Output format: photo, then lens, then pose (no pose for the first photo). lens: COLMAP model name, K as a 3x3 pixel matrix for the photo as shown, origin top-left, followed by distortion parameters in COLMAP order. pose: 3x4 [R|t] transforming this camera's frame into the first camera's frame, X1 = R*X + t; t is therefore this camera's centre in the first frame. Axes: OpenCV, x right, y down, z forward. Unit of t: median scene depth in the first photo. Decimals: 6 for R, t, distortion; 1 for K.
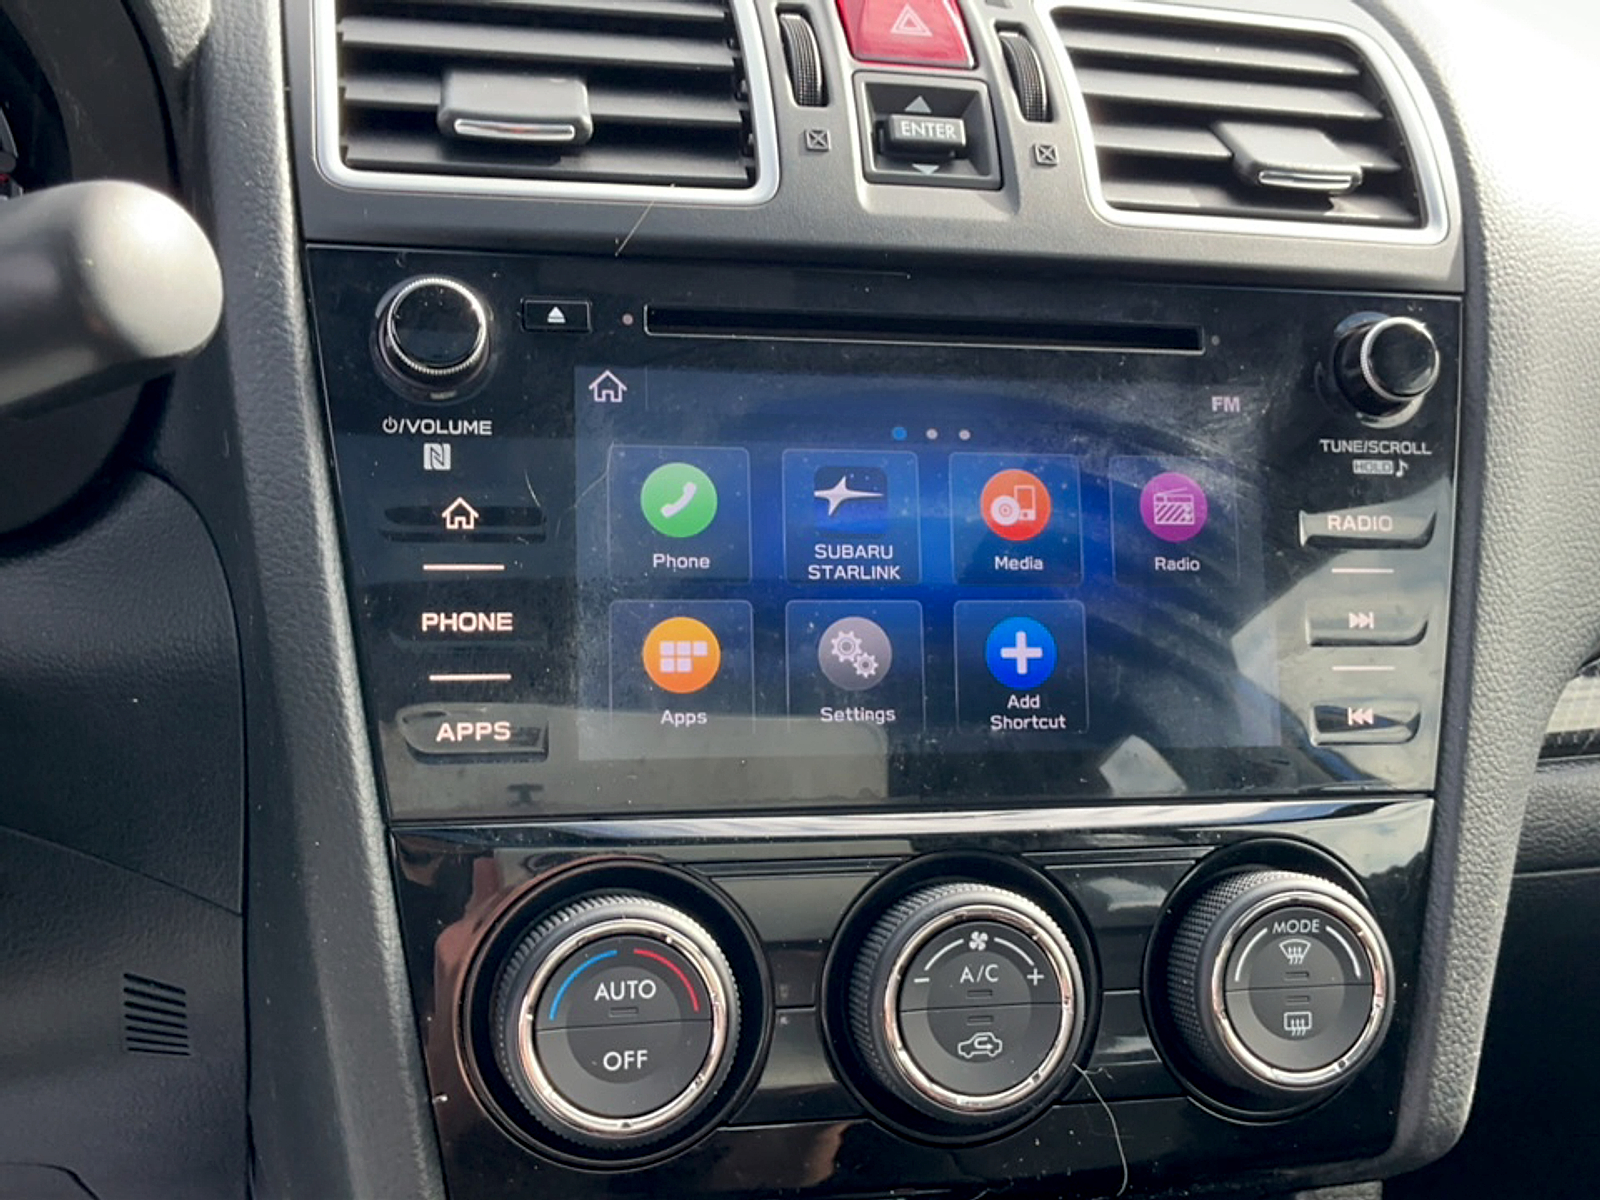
lens RADIAL K [[1799.0, 0, 798.5], [0, 1799.0, 601.9], [0, 0, 1]] dist [0.074034, 0.000000]
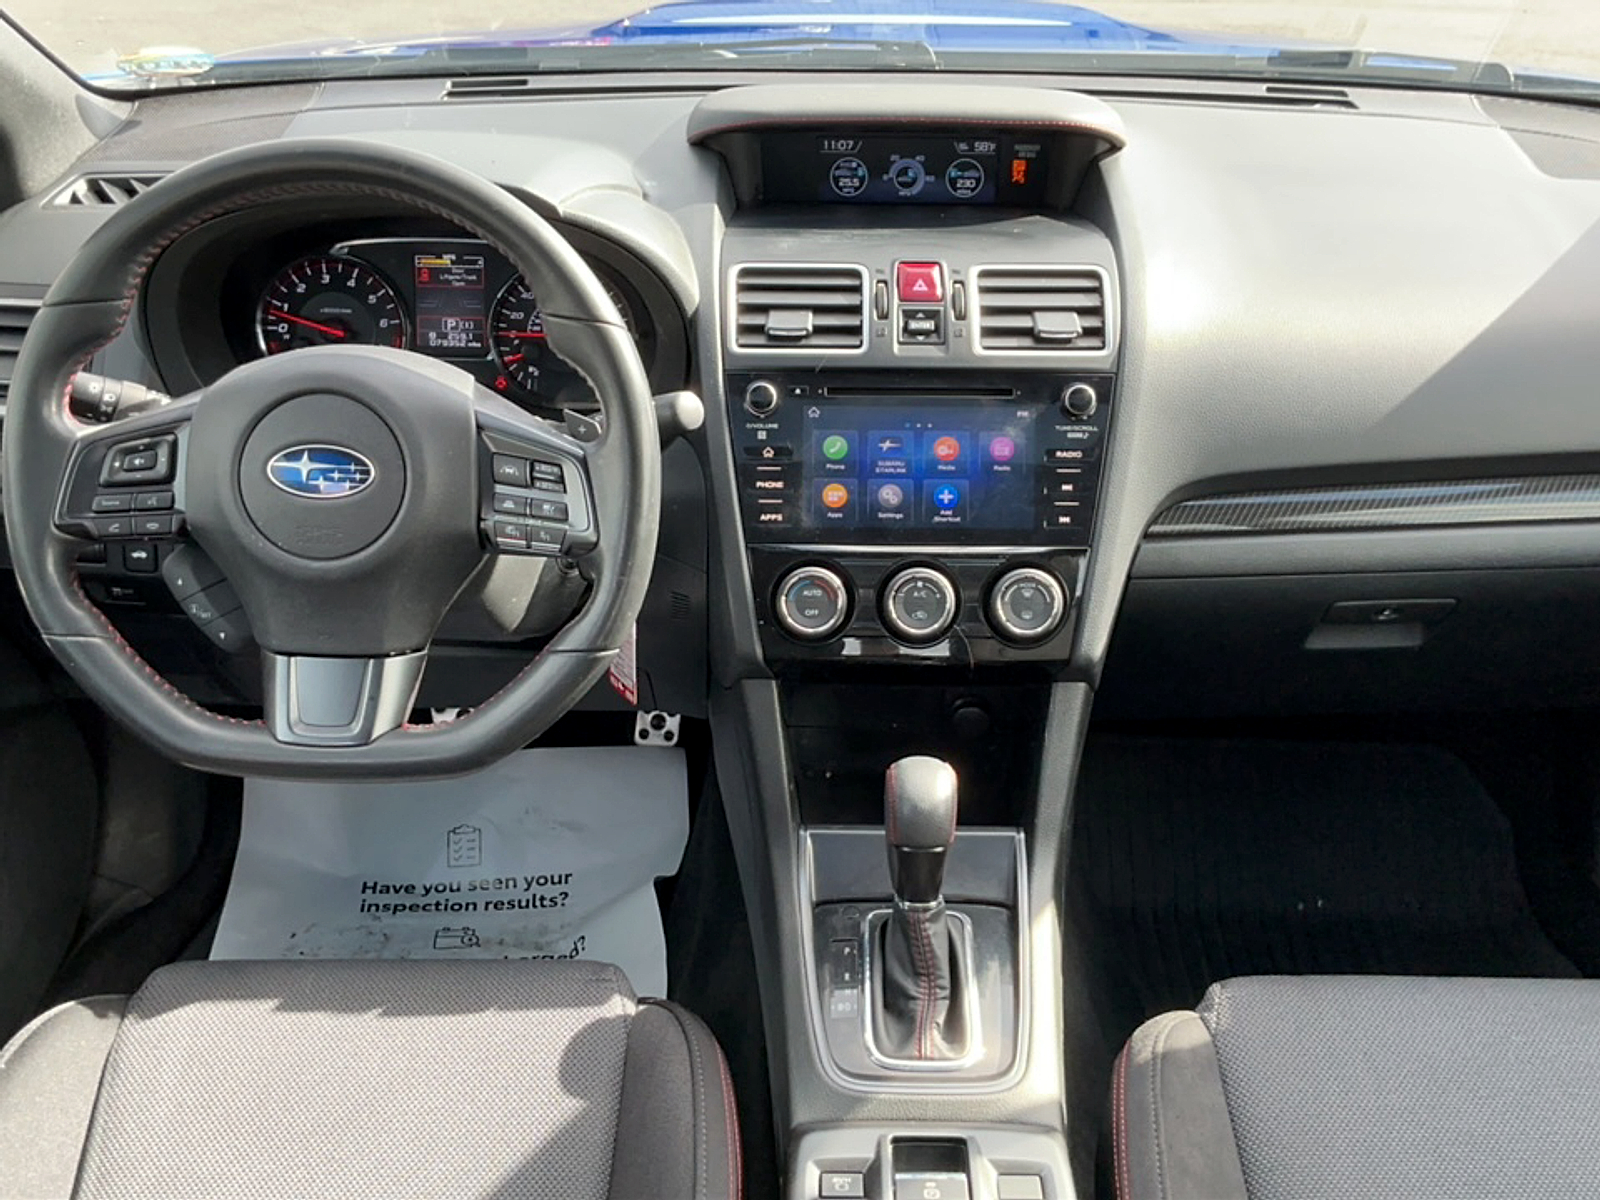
lens RADIAL K [[1799.0, 0, 792.5], [0, 1799.0, 593.2], [0, 0, 1]] dist [0.074034, 0.000000]
pose [[0.969126, 0.025594, -0.245233, 0.638348], [-0.008681, 0.997523, 0.069803, -0.020177], [0.246412, -0.065519, 0.966948, -2.091311]]
